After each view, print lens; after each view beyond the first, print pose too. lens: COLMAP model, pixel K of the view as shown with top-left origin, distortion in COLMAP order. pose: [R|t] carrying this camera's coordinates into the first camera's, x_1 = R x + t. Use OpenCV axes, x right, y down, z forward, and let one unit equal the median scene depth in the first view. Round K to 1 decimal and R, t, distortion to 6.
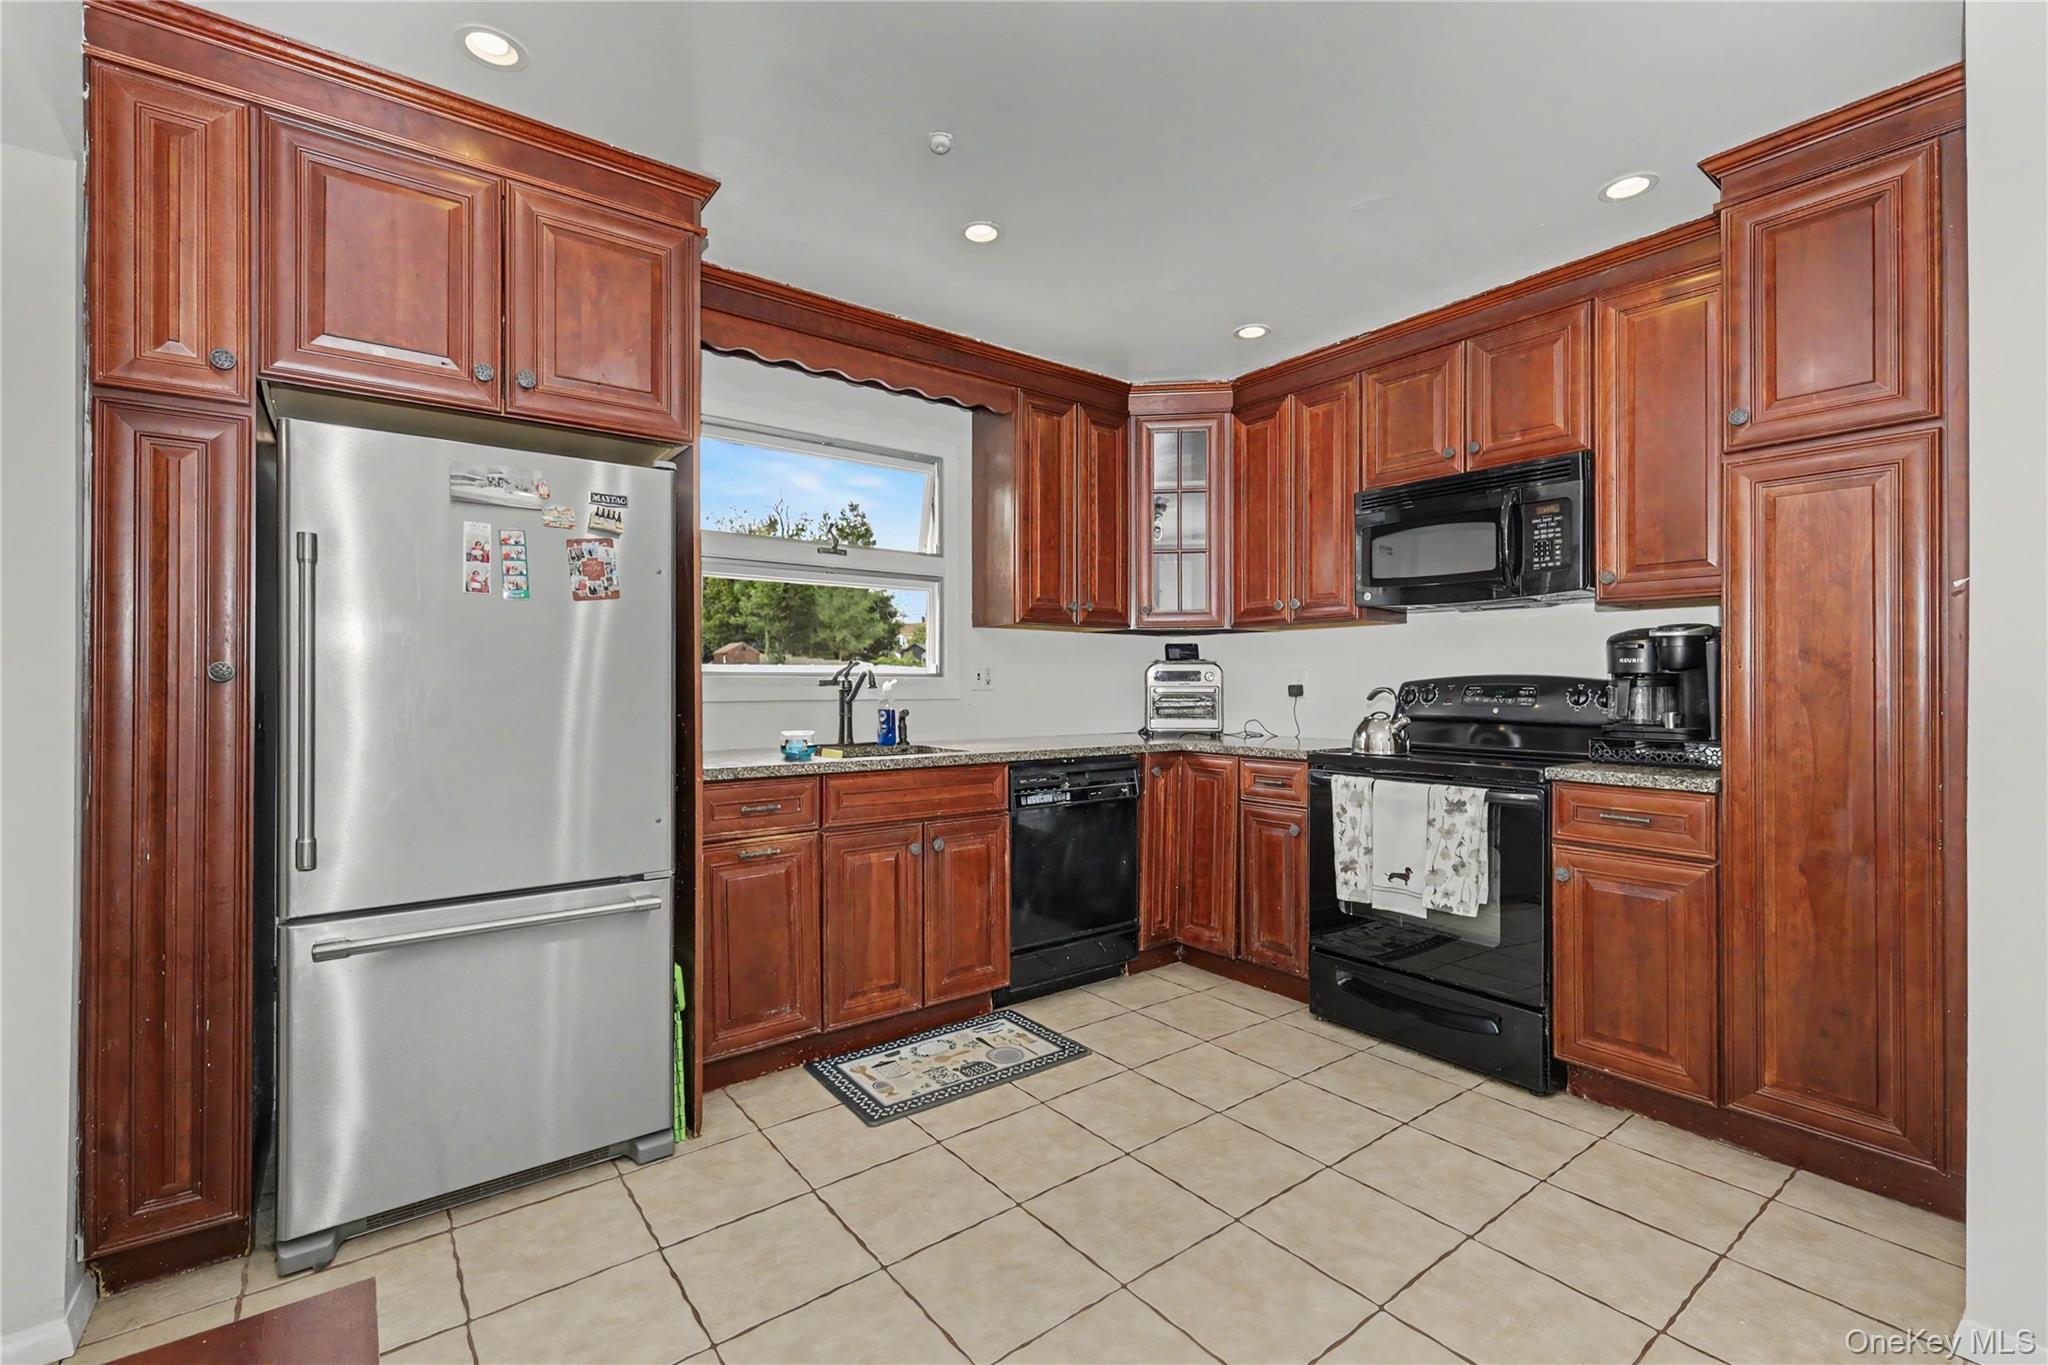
lens RADIAL K [[892.1, 0, 1021.3], [0, 892.1, 677.8], [0, 0, 1]] dist [0.001739, 0.000056]
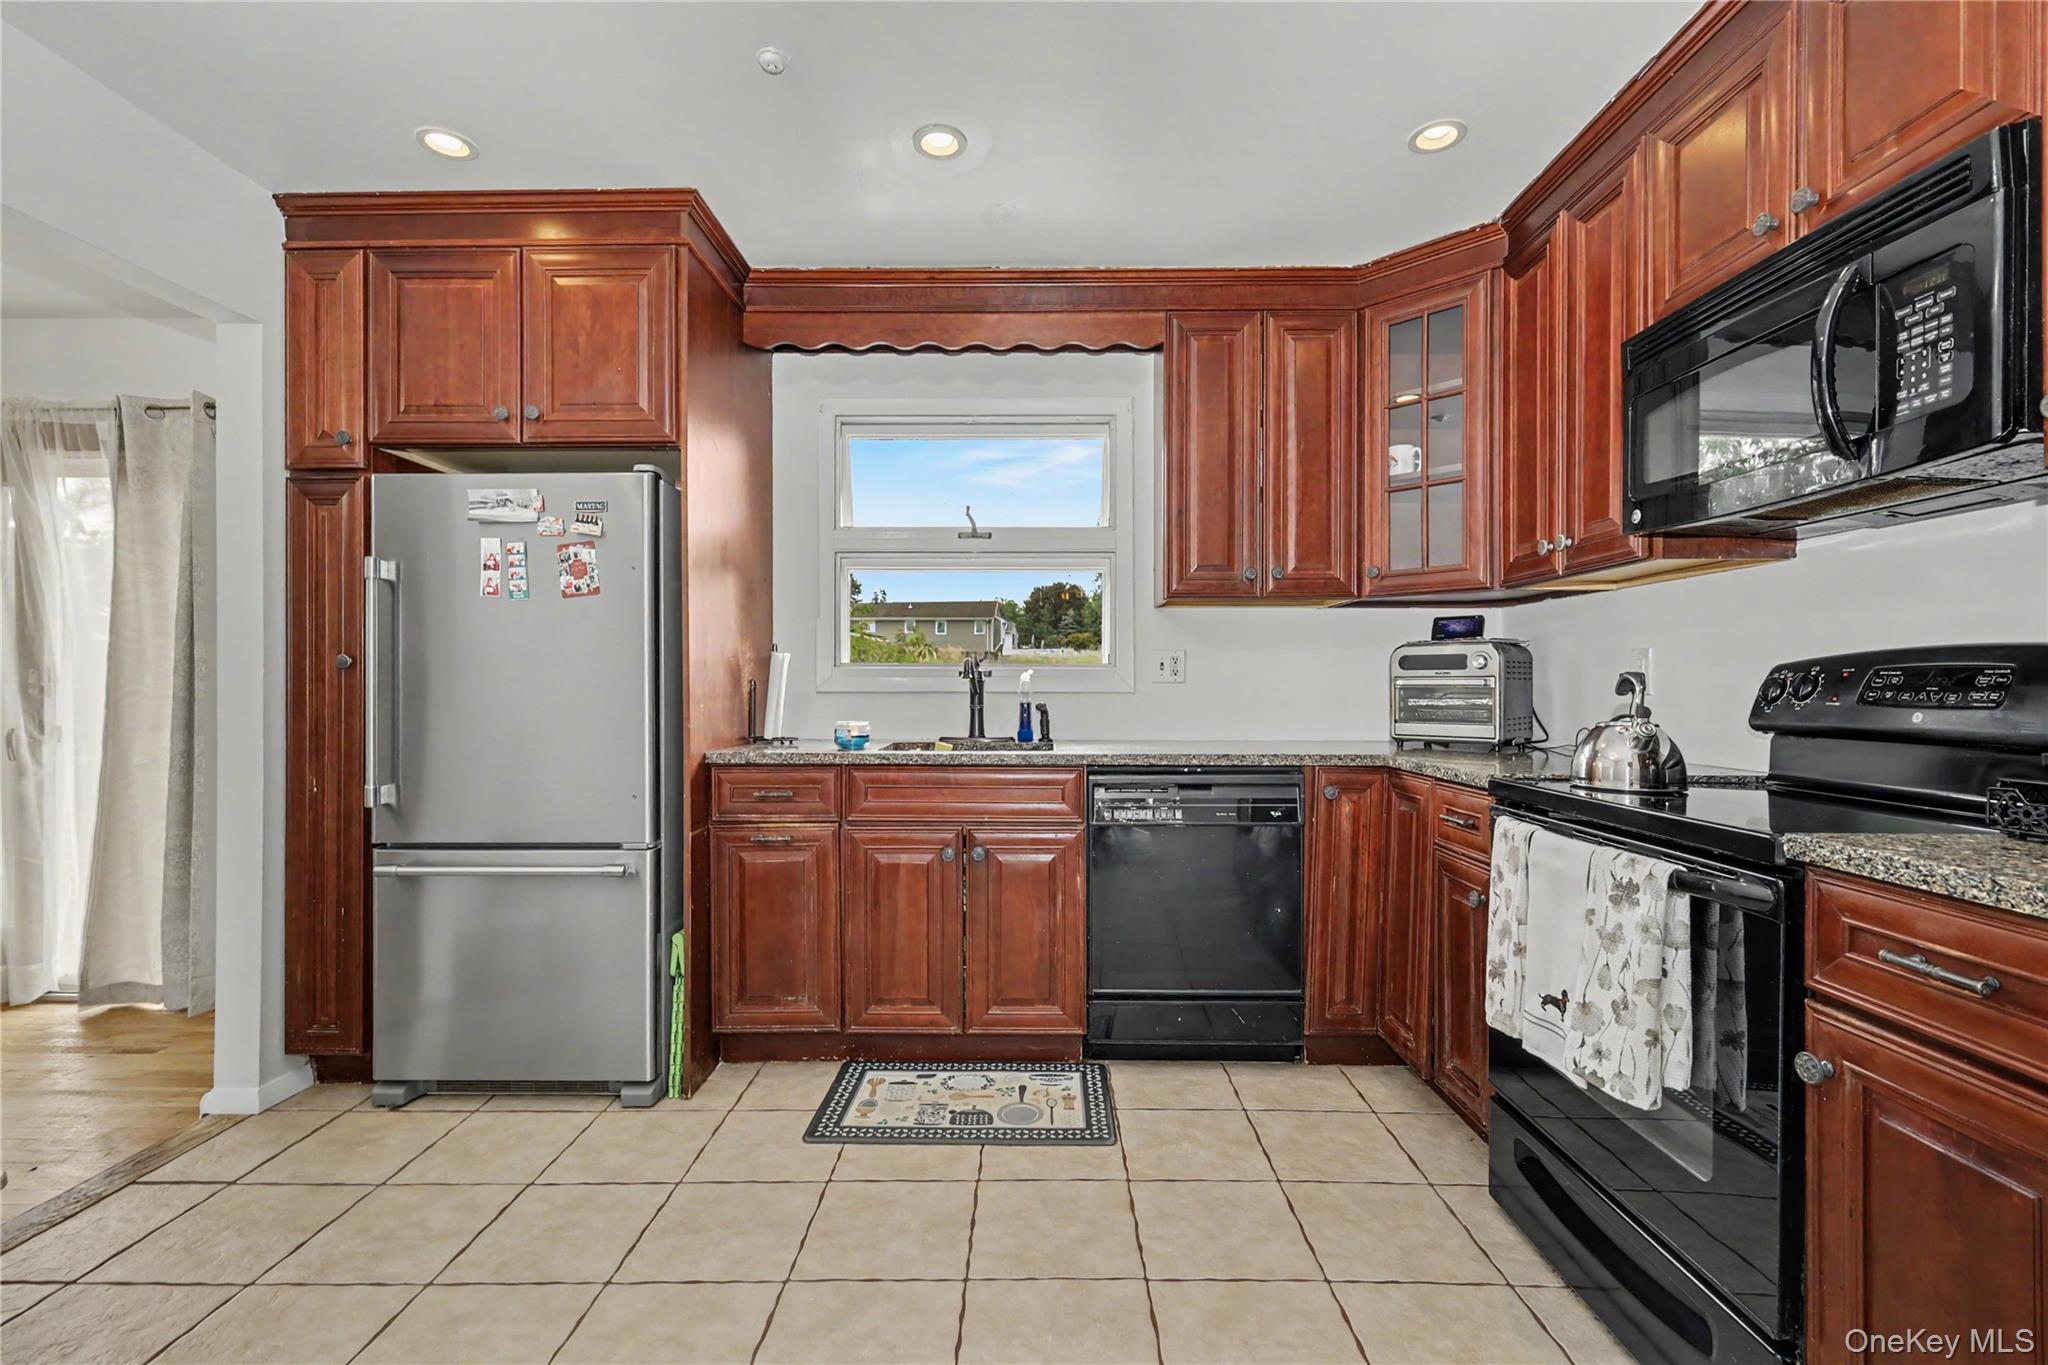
lens RADIAL K [[893.6, 0, 1024.0], [0, 893.6, 682.5], [0, 0, 1]] dist [0.000982, -0.000231]
pose [[0.786751, -0.001972, -0.617268, 0.516337], [0.003951, 0.999990, 0.001842, 0.017115], [0.617258, -0.003888, 0.786751, 0.352525]]
